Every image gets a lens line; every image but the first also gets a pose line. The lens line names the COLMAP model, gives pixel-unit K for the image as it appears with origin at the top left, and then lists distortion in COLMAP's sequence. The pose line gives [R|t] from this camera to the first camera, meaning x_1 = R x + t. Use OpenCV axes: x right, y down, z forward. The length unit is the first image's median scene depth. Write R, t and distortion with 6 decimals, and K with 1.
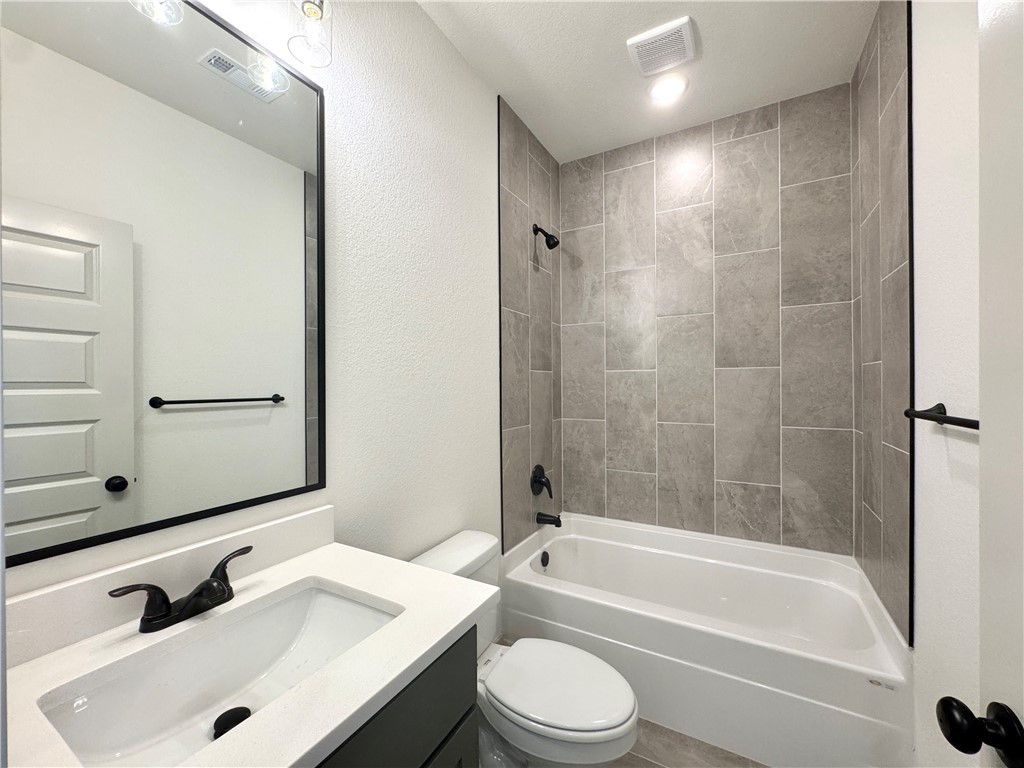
lens RADIAL K [[412.1, 0, 512.2], [0, 412.1, 381.3], [0, 0, 1]] dist [-0.002071, -0.000880]
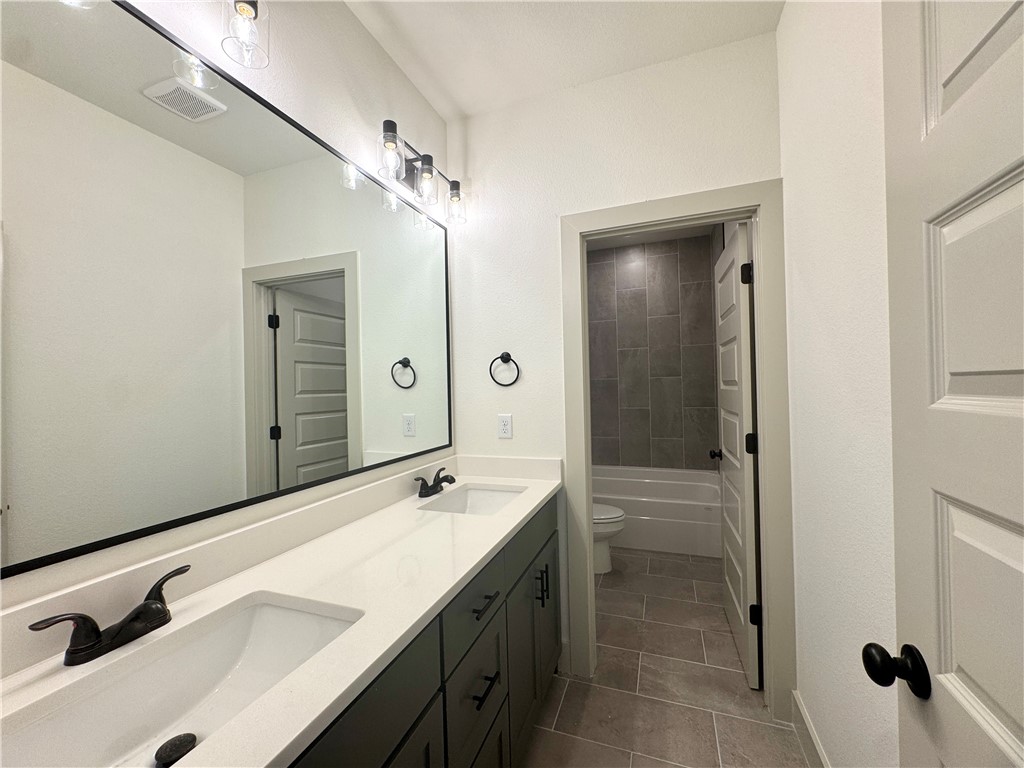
lens RADIAL K [[412.1, 0, 512.4], [0, 412.1, 381.1], [0, 0, 1]] dist [-0.002071, -0.000880]
pose [[0.988546, -0.018313, 0.149808, -0.157748], [0.020119, 0.999742, -0.010547, -0.001798], [-0.149576, 0.013440, 0.988659, -0.295838]]
